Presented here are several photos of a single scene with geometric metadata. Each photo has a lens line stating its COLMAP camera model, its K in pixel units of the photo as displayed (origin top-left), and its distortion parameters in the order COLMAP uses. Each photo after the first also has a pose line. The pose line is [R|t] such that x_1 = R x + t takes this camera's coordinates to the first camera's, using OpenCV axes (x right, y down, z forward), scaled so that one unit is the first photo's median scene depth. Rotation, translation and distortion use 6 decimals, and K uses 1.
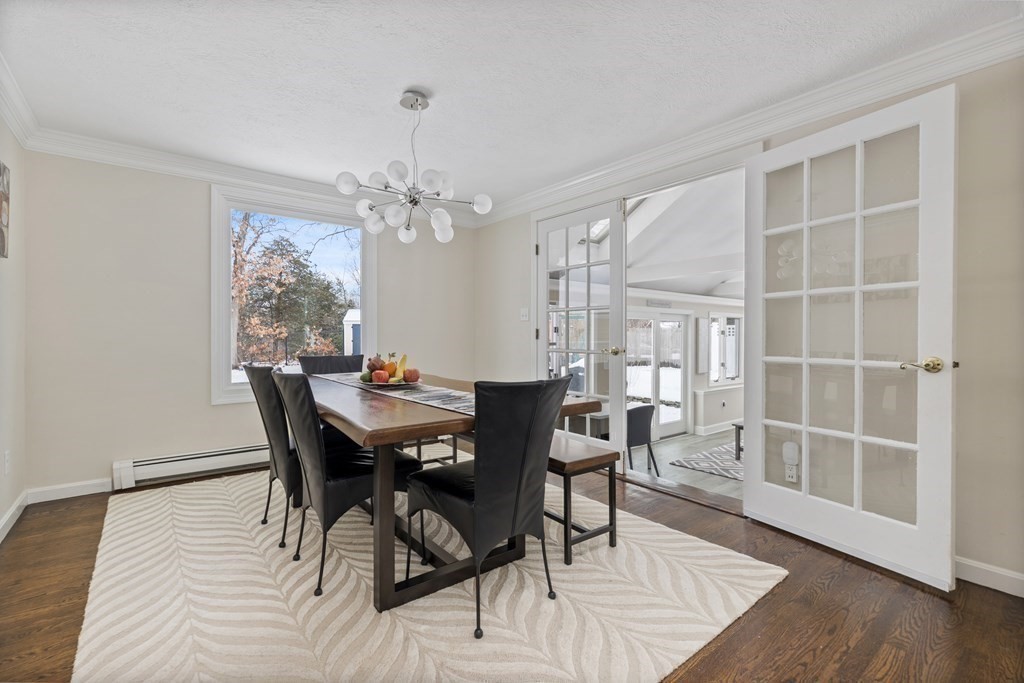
lens RADIAL K [[462.2, 0, 530.1], [0, 462.2, 337.0], [0, 0, 1]] dist [-0.009235, 0.003685]
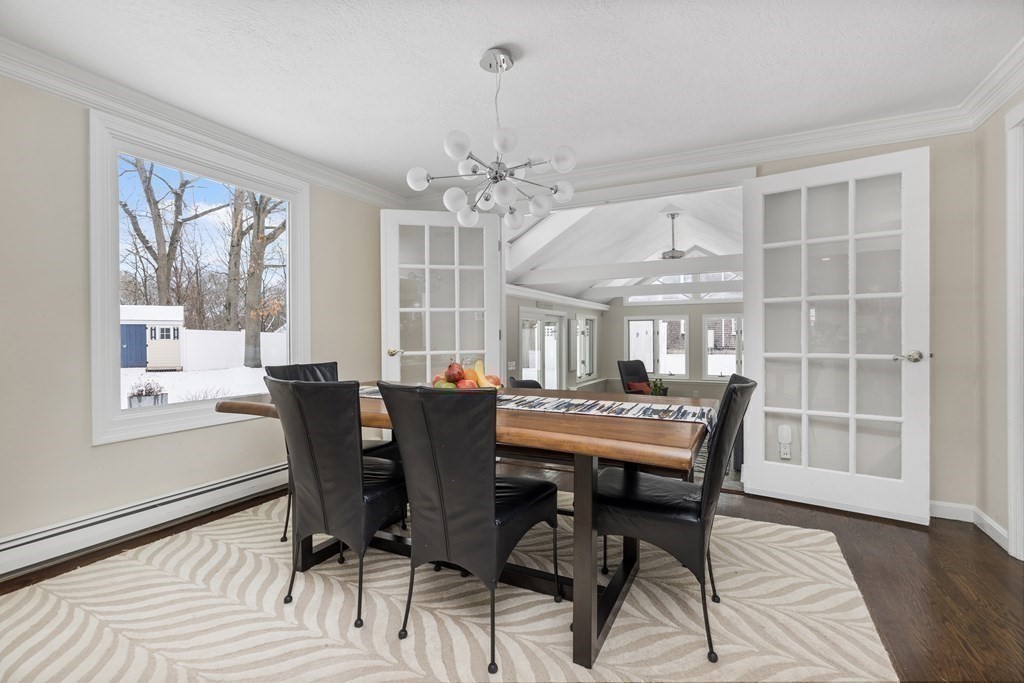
lens RADIAL K [[462.2, 0, 522.7], [0, 462.2, 337.1], [0, 0, 1]] dist [-0.009235, 0.003685]
pose [[0.911254, -0.007674, 0.411774, -0.610412], [0.008458, 0.999964, -0.000083, -0.003021], [-0.411759, 0.003559, 0.911286, 0.226649]]
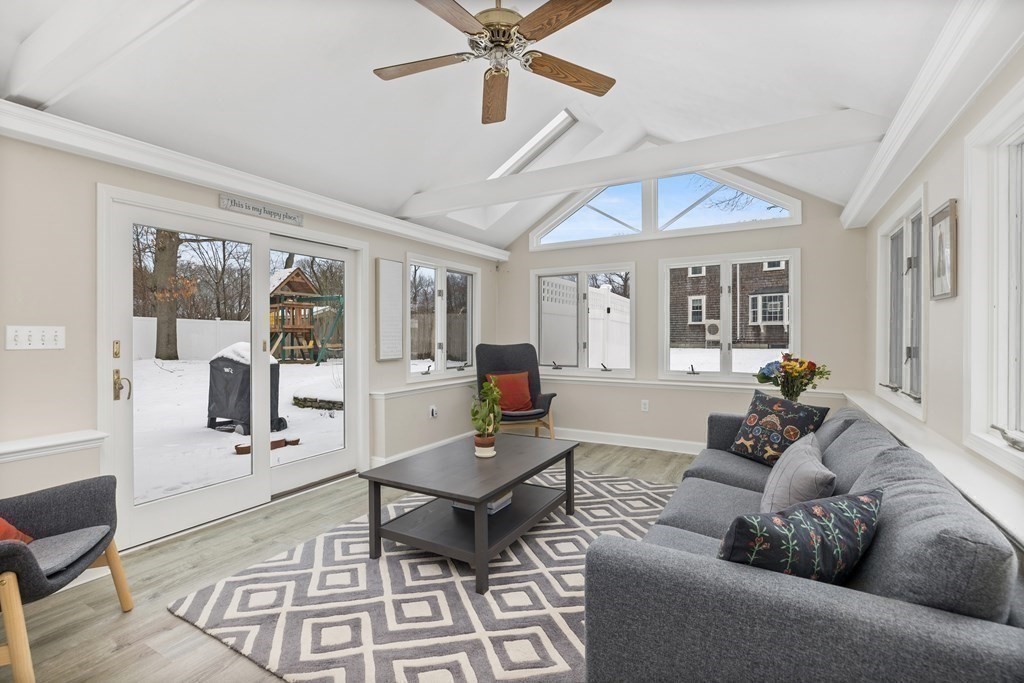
lens RADIAL K [[462.2, 0, 515.8], [0, 462.2, 335.9], [0, 0, 1]] dist [-0.009235, 0.003685]
pose [[0.934487, -0.005818, 0.355950, 1.085881], [0.005356, 0.999983, 0.002282, 0.171520], [-0.355957, -0.000226, 0.934502, 1.467005]]
